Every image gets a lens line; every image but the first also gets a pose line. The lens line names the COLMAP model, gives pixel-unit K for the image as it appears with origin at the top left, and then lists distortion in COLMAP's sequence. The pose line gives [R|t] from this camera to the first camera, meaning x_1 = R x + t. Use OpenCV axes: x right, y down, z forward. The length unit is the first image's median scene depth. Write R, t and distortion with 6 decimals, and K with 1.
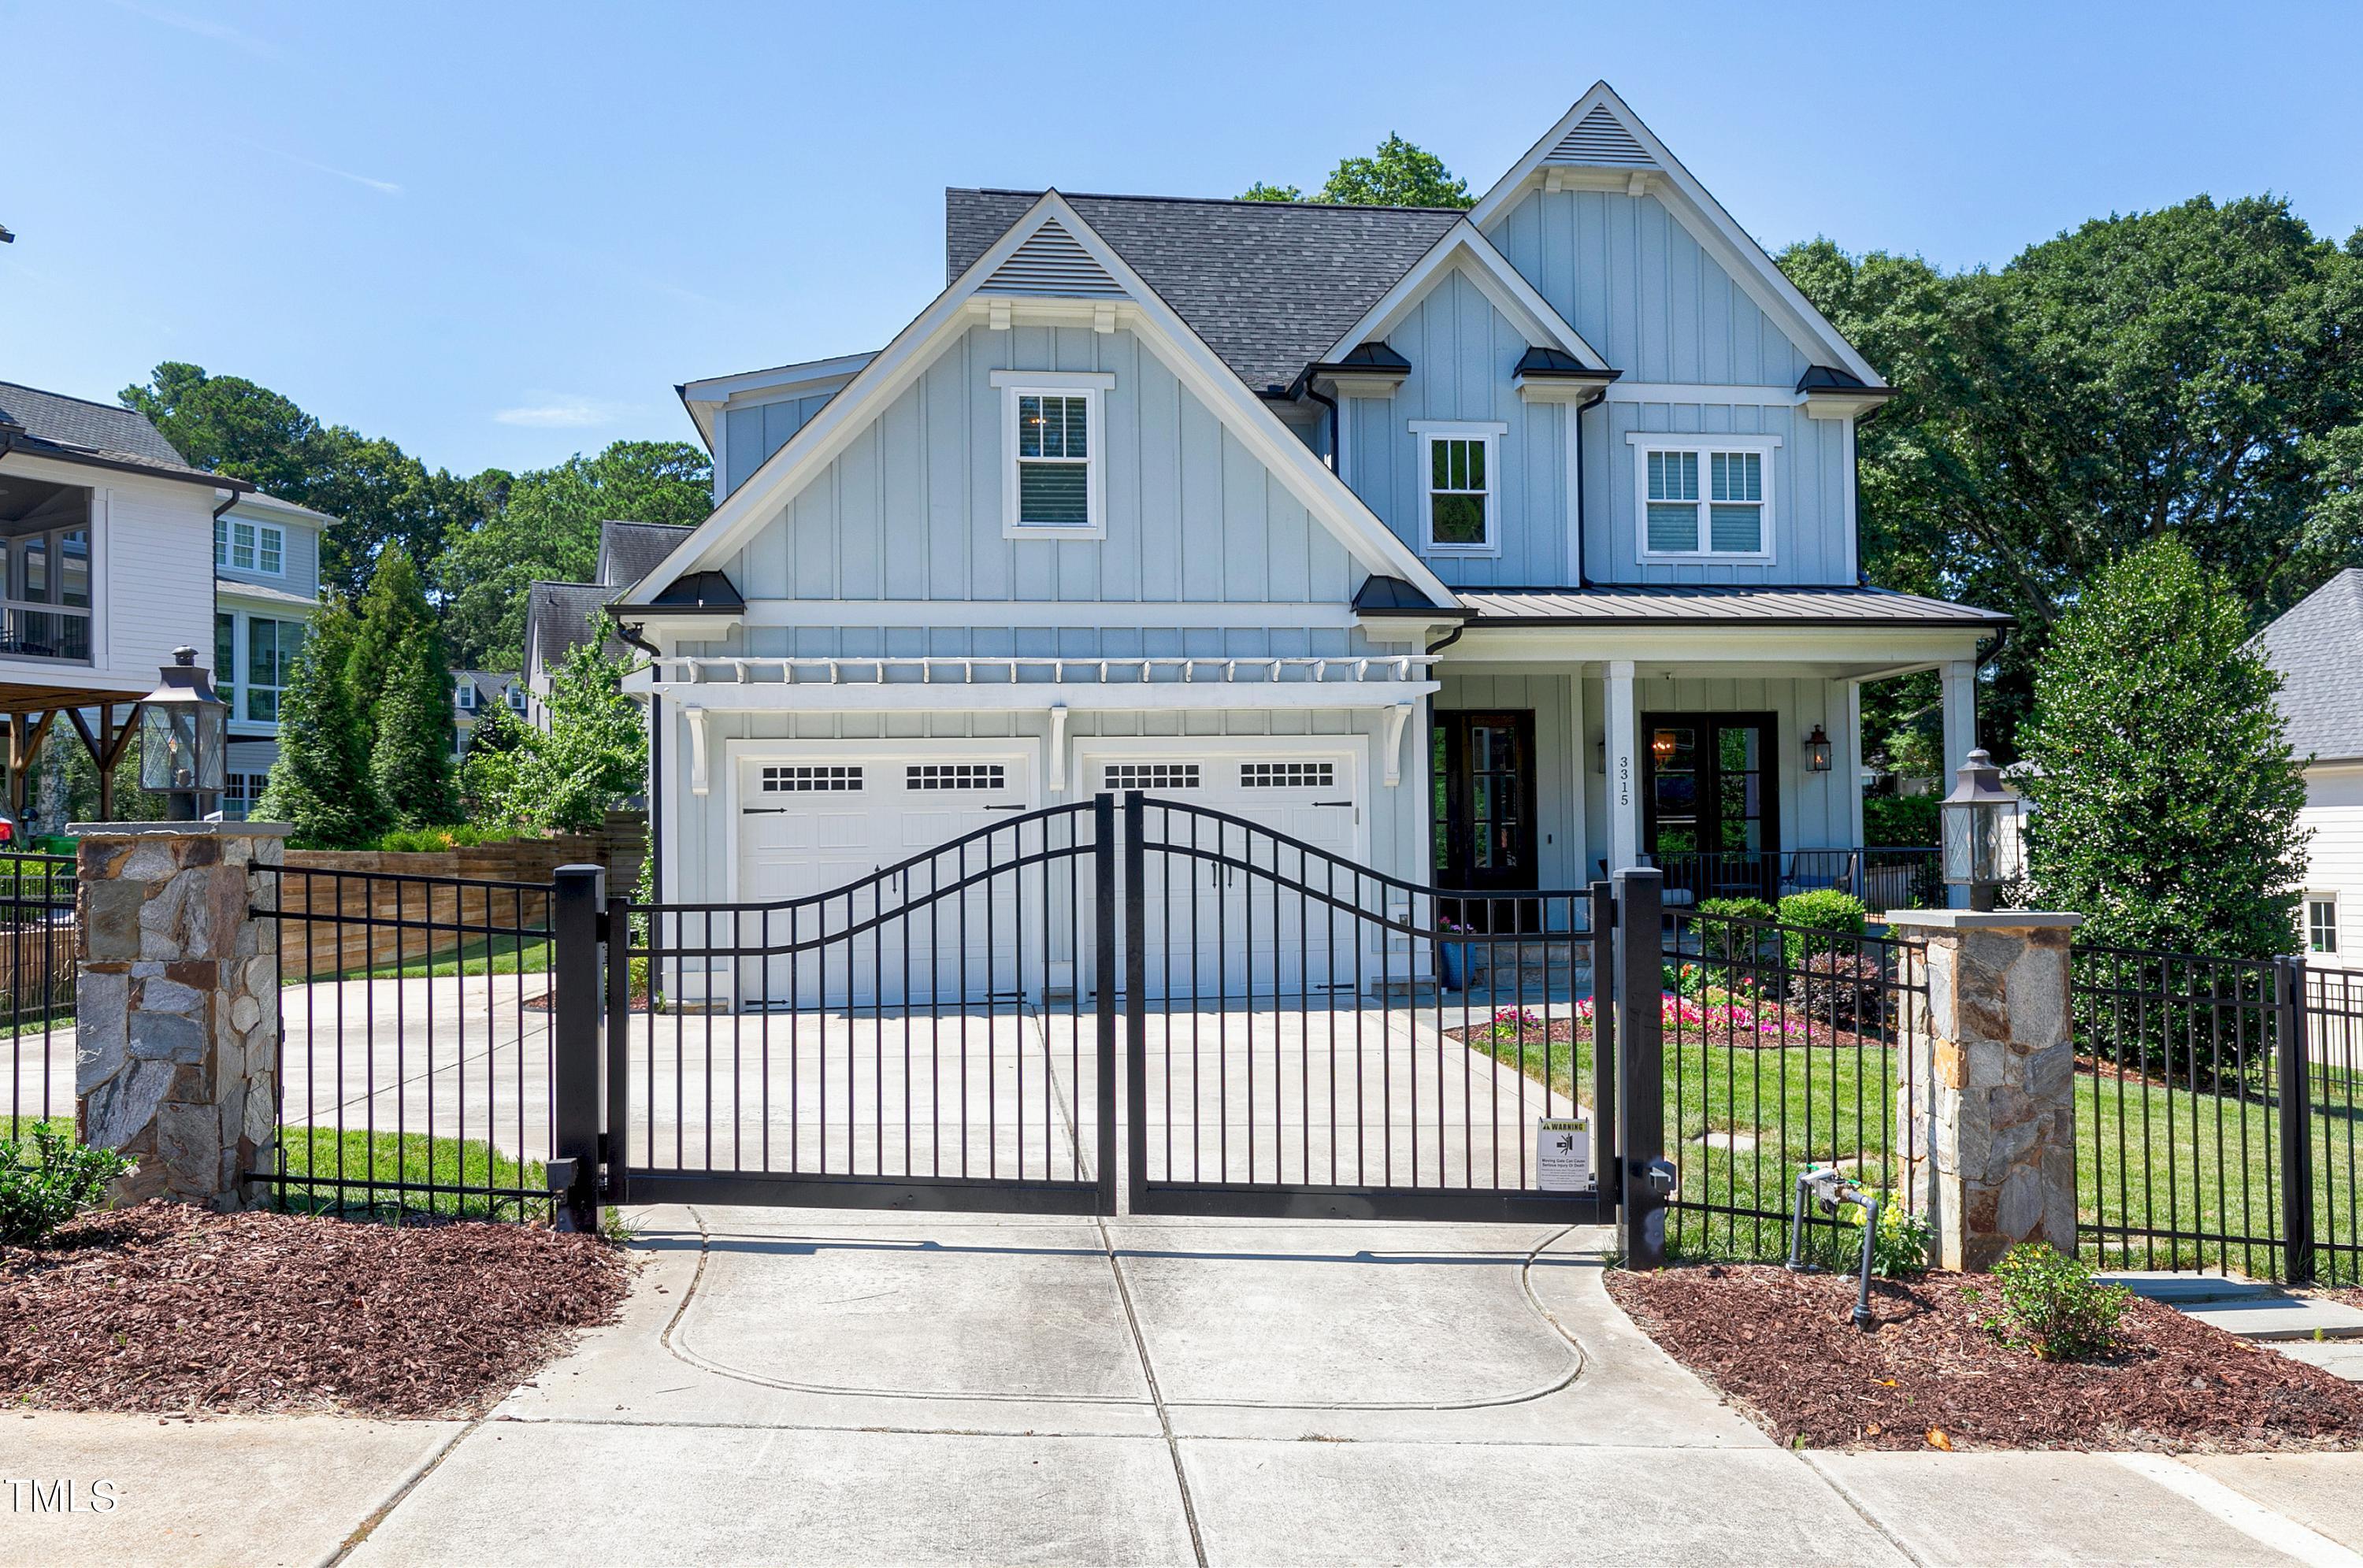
lens RADIAL K [[1884.0, 0, 1242.5], [0, 1884.0, 762.0], [0, 0, 1]] dist [-0.020211, 0.005970]
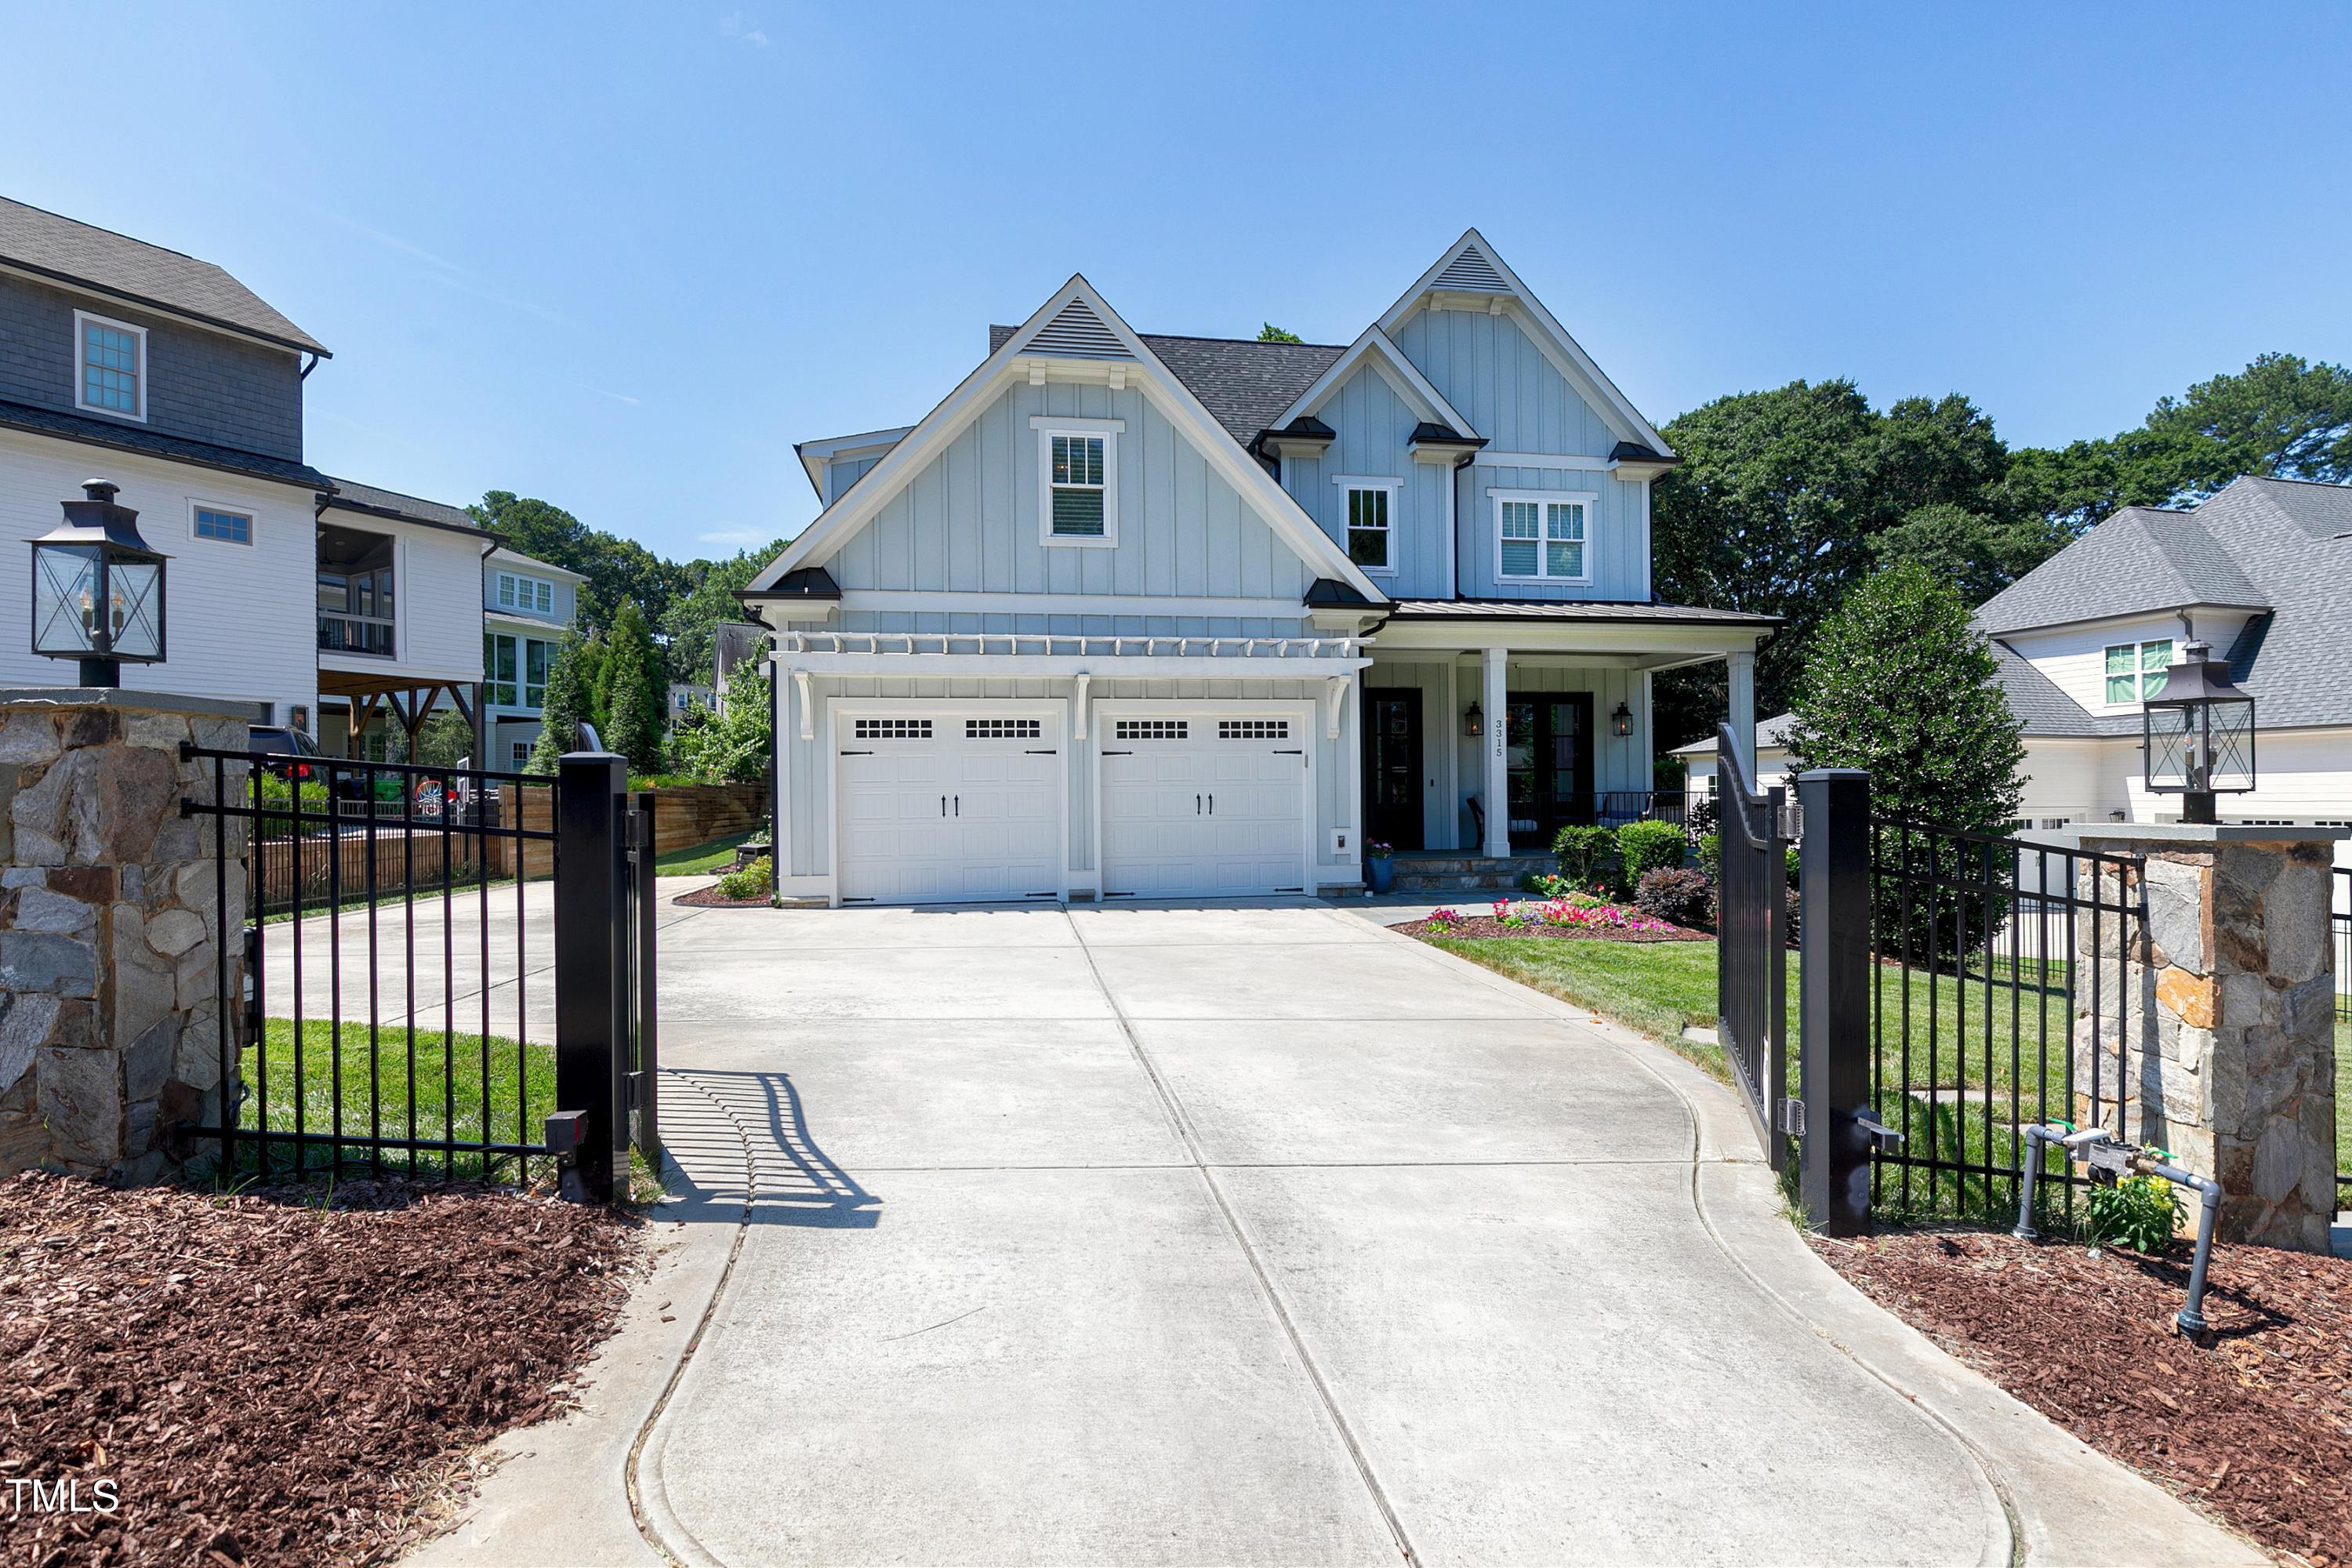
lens RADIAL K [[1127.3, 0, 1150.4], [0, 1127.3, 786.7], [0, 0, 1]] dist [-0.004286, -0.000706]
pose [[0.999960, 0.006634, -0.005920, -0.044114], [-0.006436, 0.999440, 0.032848, 0.021616], [0.006134, -0.032808, 0.999443, 0.211844]]
